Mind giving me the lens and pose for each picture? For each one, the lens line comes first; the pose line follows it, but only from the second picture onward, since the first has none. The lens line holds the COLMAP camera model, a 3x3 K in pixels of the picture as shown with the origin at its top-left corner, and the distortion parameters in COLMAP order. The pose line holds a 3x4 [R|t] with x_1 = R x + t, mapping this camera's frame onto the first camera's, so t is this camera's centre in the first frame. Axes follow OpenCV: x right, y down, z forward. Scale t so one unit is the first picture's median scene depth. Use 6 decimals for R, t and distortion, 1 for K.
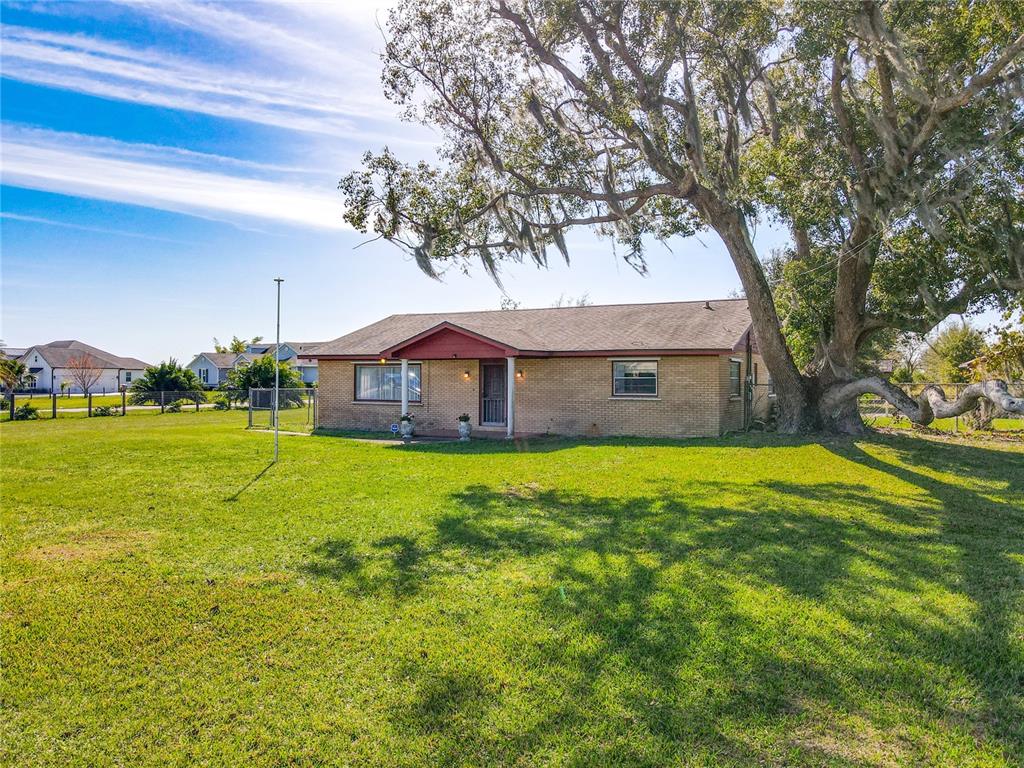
lens RADIAL K [[744.7, 0, 512.0], [0, 744.7, 384.0], [0, 0, 1]] dist [-0.001060, 0.033454]
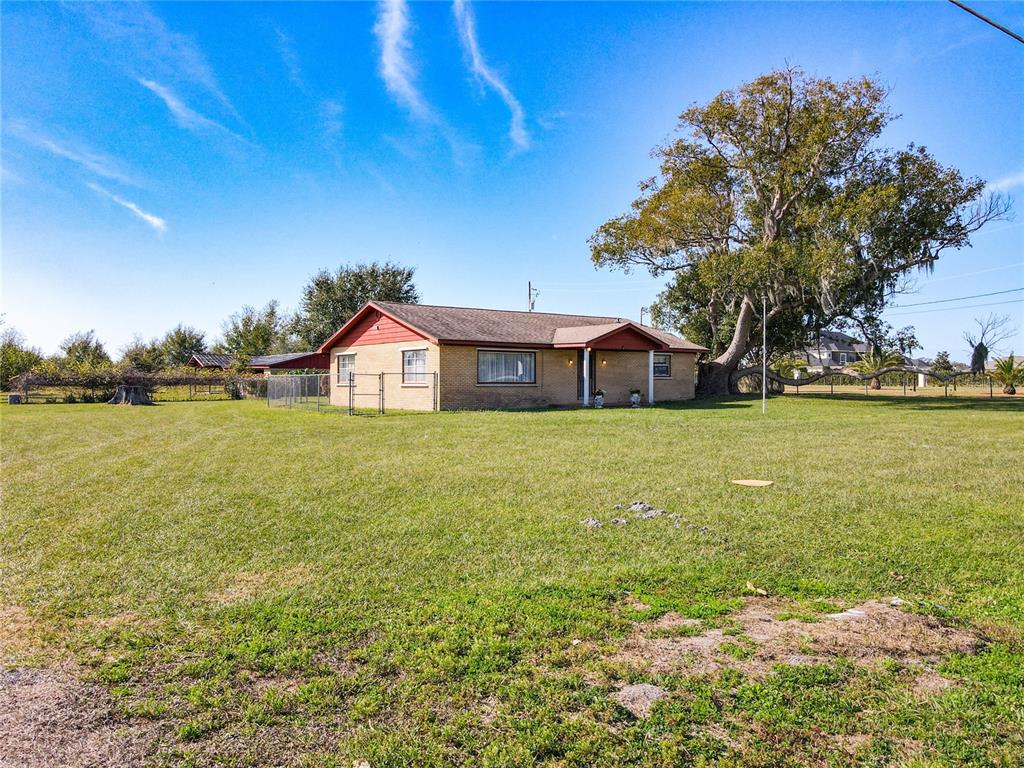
lens RADIAL K [[744.7, 0, 512.0], [0, 744.7, 384.0], [0, 0, 1]] dist [-0.001060, 0.033454]
pose [[0.446643, -0.007639, 0.894680, -1.399494], [0.008802, 0.999953, 0.004143, 0.022570], [-0.894669, 0.006025, 0.446689, 0.549775]]
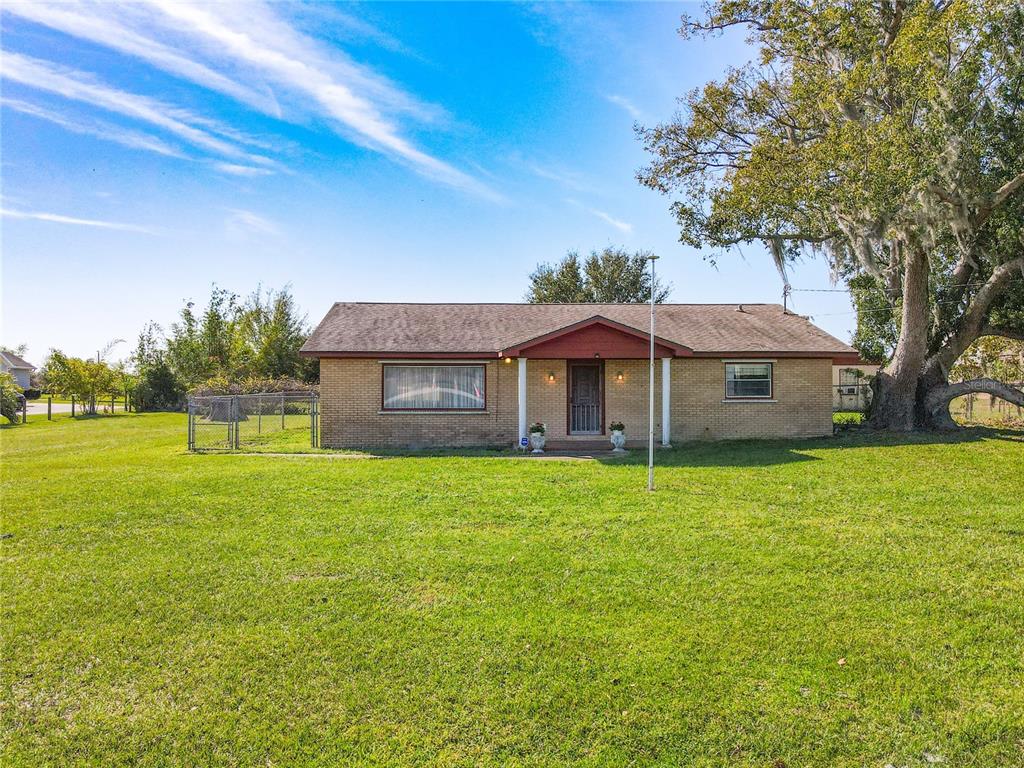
lens RADIAL K [[757.5, 0, 512.0], [0, 757.5, 374.0], [0, 0, 1]] dist [-0.004025, 0.038681]
pose [[0.862595, -0.002600, 0.505888, -0.600621], [0.007460, 0.999943, -0.007580, -0.010408], [-0.505840, 0.010312, 0.862566, 0.285057]]
